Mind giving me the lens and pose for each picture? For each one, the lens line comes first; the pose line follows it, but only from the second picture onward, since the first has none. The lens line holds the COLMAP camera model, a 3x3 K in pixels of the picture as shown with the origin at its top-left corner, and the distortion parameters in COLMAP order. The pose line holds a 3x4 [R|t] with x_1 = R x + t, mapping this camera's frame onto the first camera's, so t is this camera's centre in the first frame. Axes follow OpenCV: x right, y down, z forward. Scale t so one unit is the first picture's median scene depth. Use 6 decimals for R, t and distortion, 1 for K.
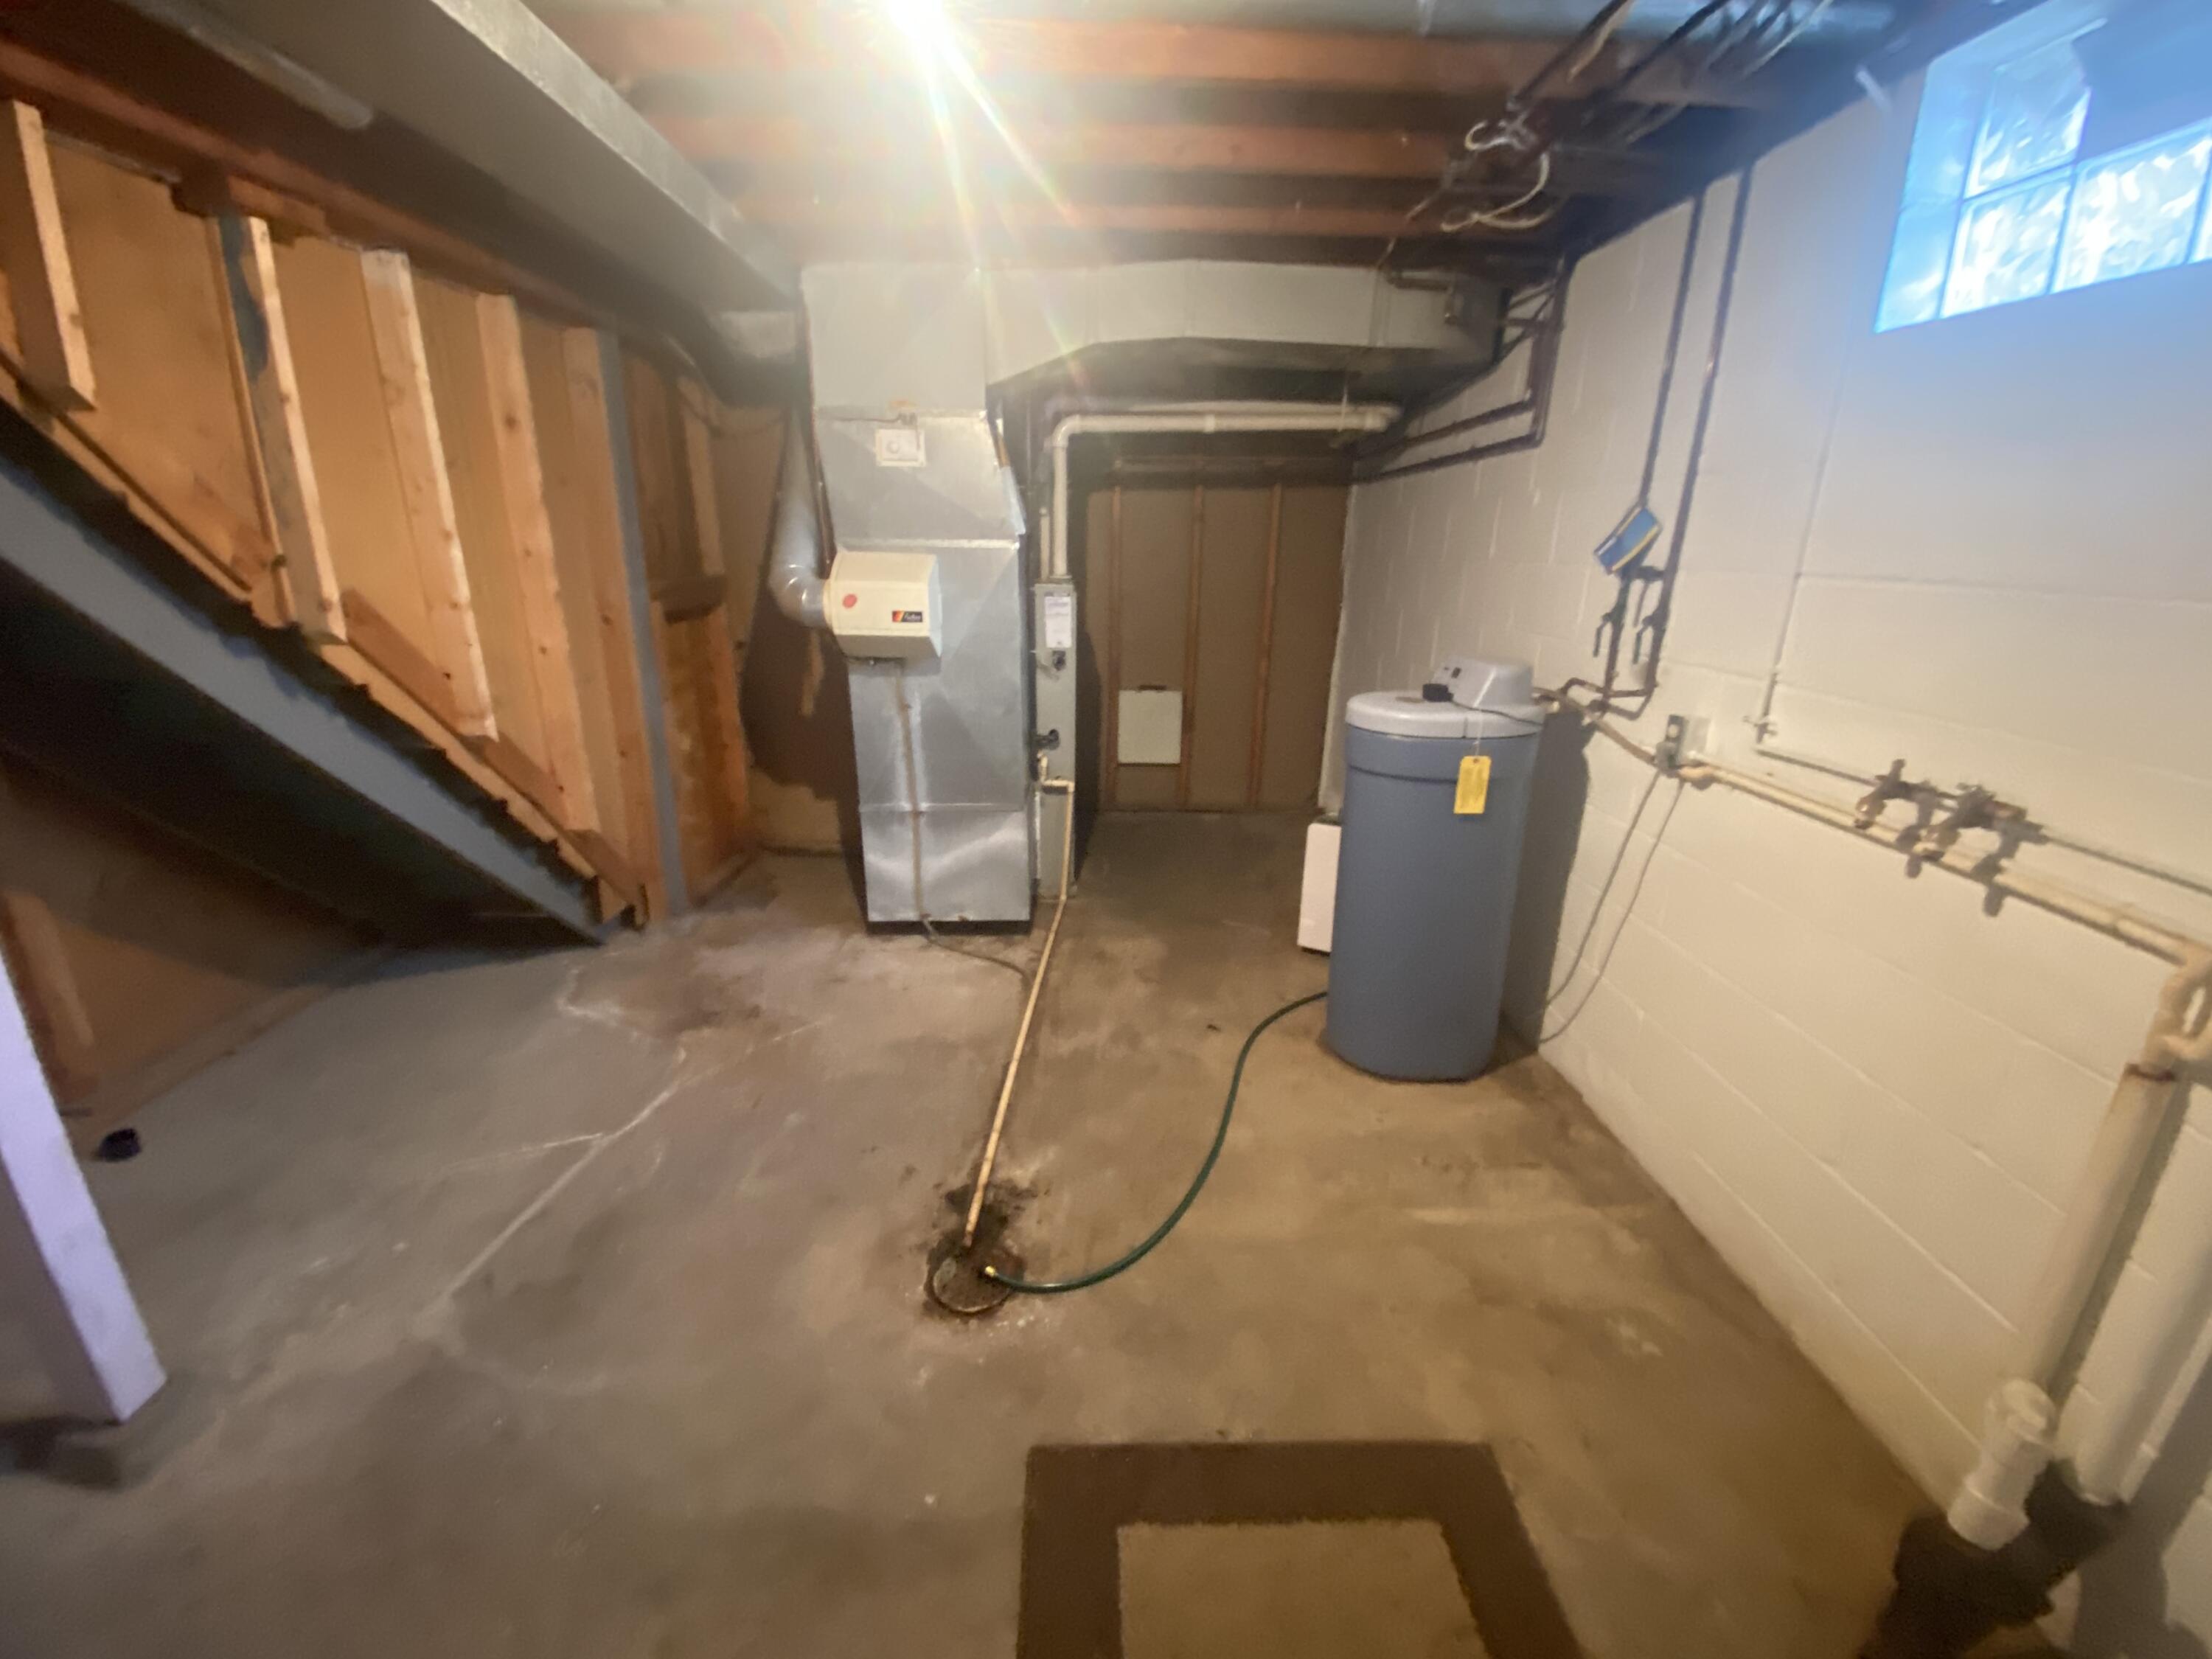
lens RADIAL K [[896.4, 0, 1104.5], [0, 896.4, 827.4], [0, 0, 1]] dist [0.008868, -0.016582]
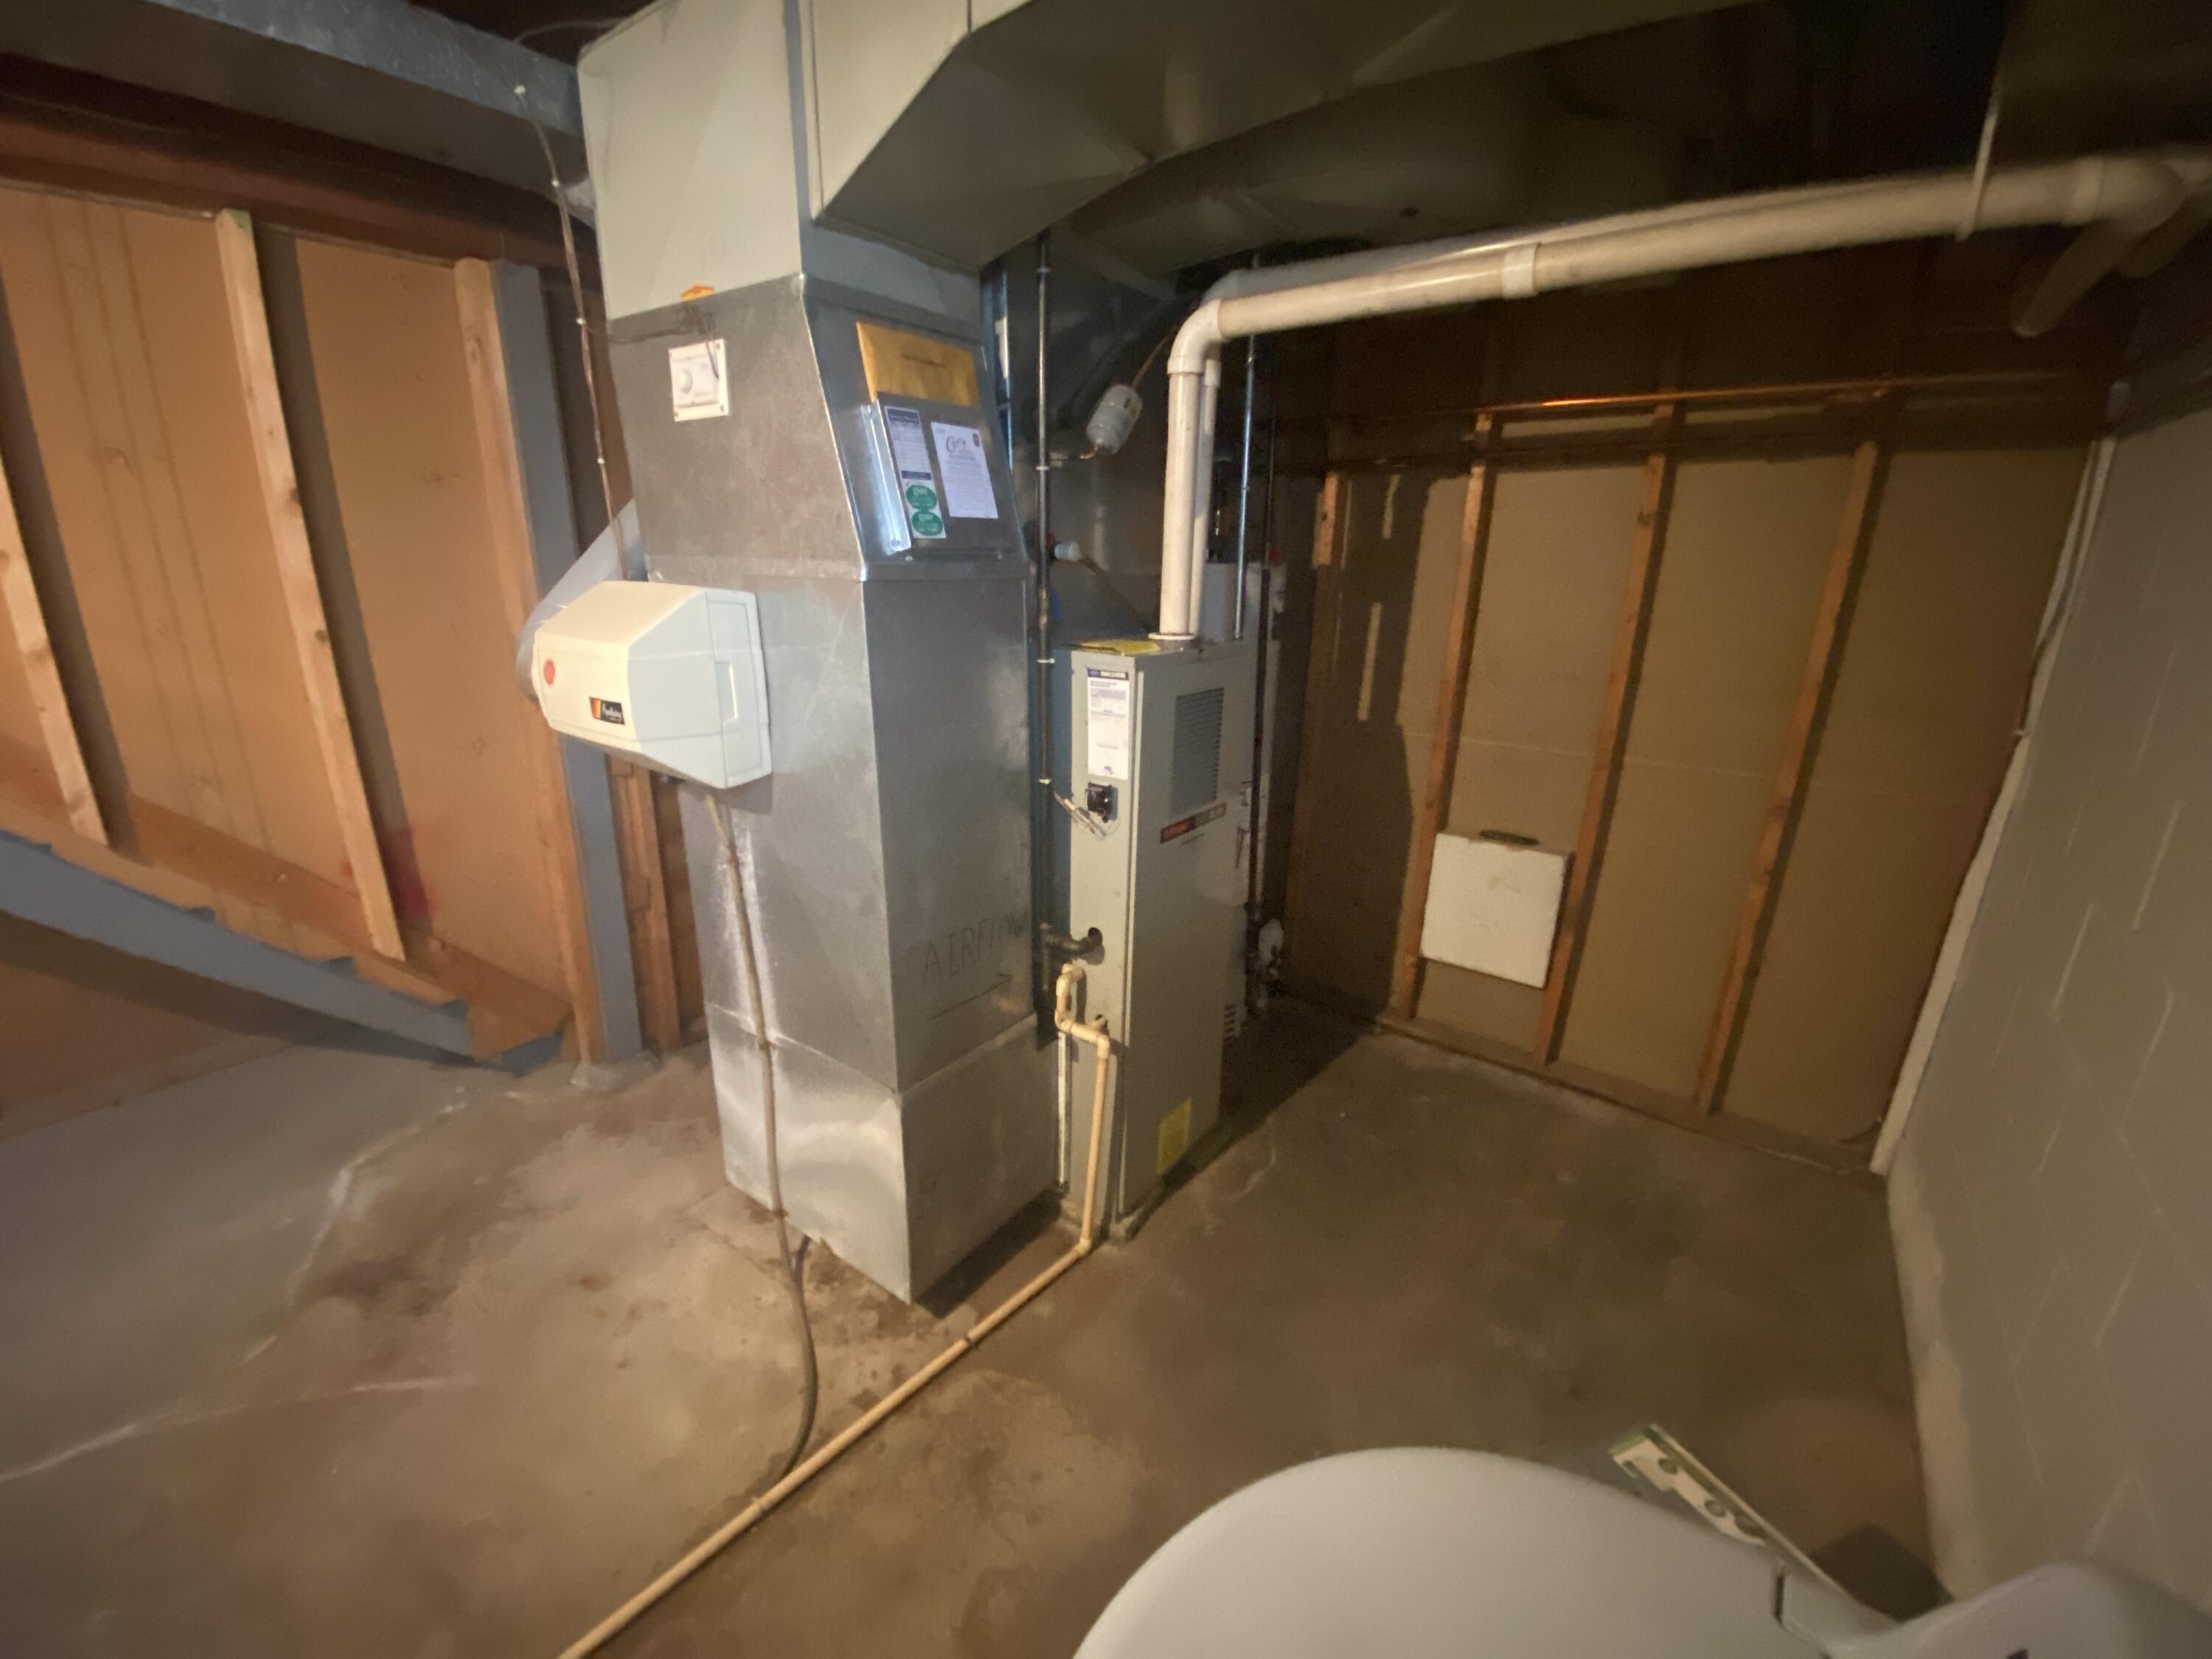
lens RADIAL K [[896.4, 0, 1102.0], [0, 896.4, 821.6], [0, 0, 1]] dist [0.008868, -0.016582]
pose [[0.796714, 0.171719, -0.579448, 0.259427], [-0.190580, 0.981251, 0.028755, -0.207002], [0.573522, 0.087521, 0.814502, 0.648560]]
